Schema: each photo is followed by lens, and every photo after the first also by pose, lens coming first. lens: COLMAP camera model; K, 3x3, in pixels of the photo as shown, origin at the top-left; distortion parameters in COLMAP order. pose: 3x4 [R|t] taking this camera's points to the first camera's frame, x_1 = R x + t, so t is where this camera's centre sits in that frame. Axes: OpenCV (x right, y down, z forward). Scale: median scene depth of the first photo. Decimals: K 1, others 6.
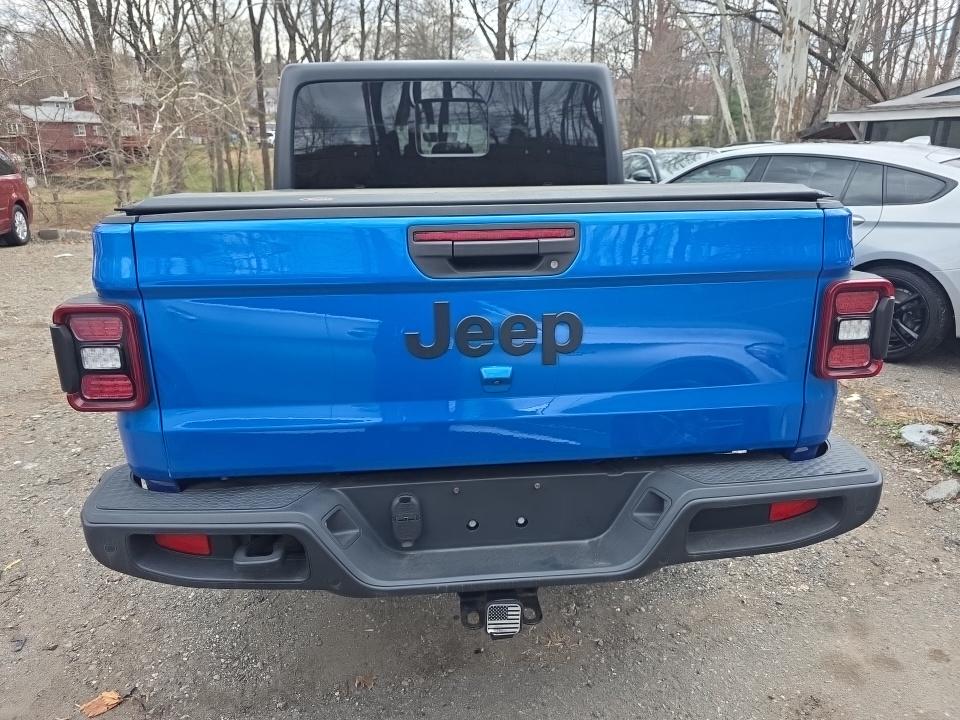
lens RADIAL K [[652.9, 0, 476.1], [0, 652.9, 364.1], [0, 0, 1]] dist [0.029343, -0.004831]
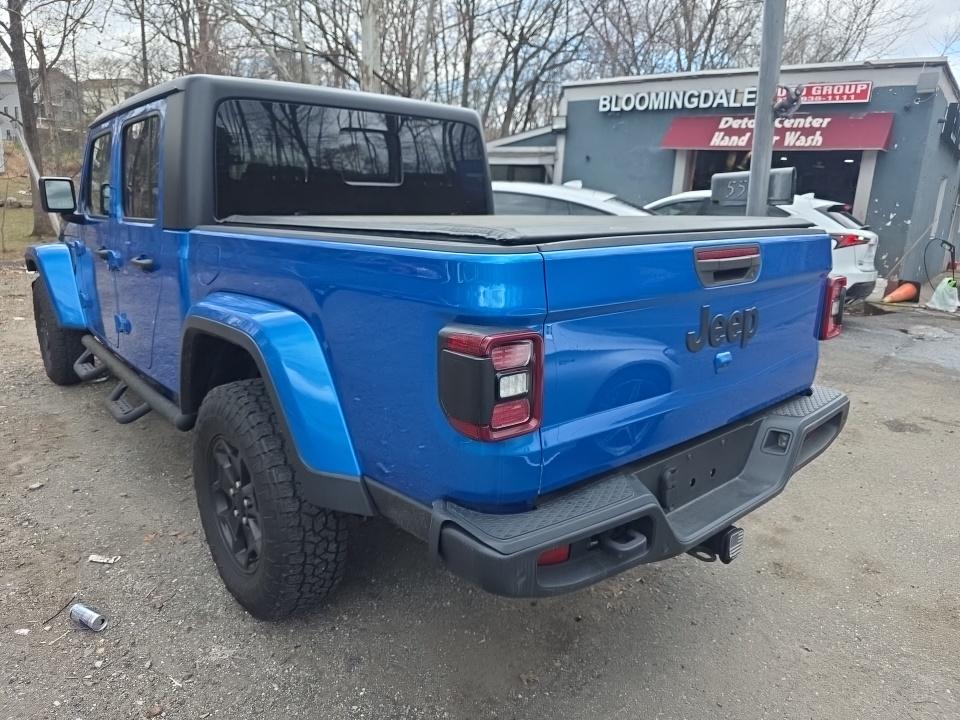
lens RADIAL K [[652.9, 0, 475.1], [0, 652.9, 363.3], [0, 0, 1]] dist [0.029343, -0.004831]
pose [[0.817105, -0.123589, 0.563086, -0.730085], [0.145069, 0.989399, 0.006647, -0.035600], [-0.557938, 0.076255, 0.826372, 0.126063]]
